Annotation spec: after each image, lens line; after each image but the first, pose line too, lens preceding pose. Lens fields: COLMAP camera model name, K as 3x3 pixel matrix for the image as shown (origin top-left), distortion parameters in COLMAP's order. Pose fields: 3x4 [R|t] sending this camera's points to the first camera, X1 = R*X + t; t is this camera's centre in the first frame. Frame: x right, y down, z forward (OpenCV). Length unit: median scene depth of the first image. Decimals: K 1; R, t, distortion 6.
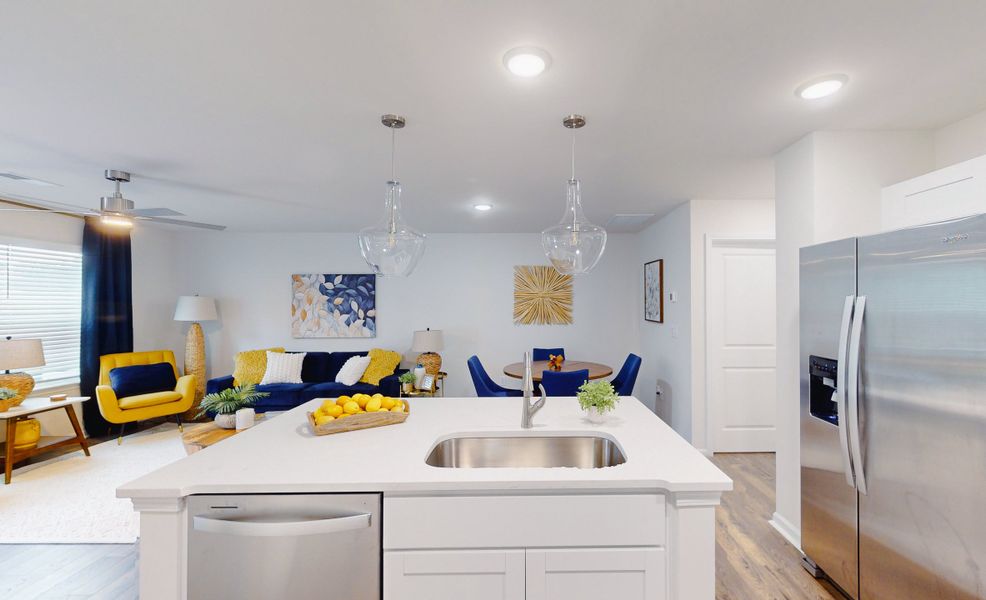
lens RADIAL K [[342.8, 0, 493.0], [0, 342.8, 300.0], [0, 0, 1]] dist [-0.000429, -0.000166]
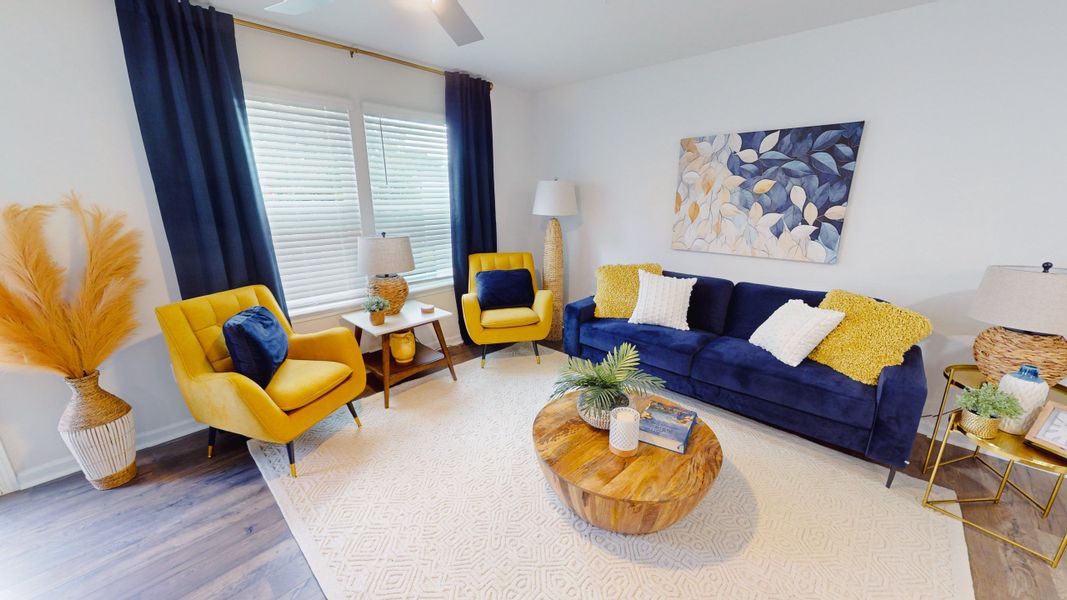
lens RADIAL K [[393.4, 0, 533.5], [0, 393.4, 300.0], [0, 0, 1]] dist [0.000271, -0.000189]
pose [[0.718906, 0.185352, -0.669939, -0.295663], [0.006009, 0.962100, 0.272632, 0.004595], [0.695081, -0.200022, 0.690546, 0.344406]]
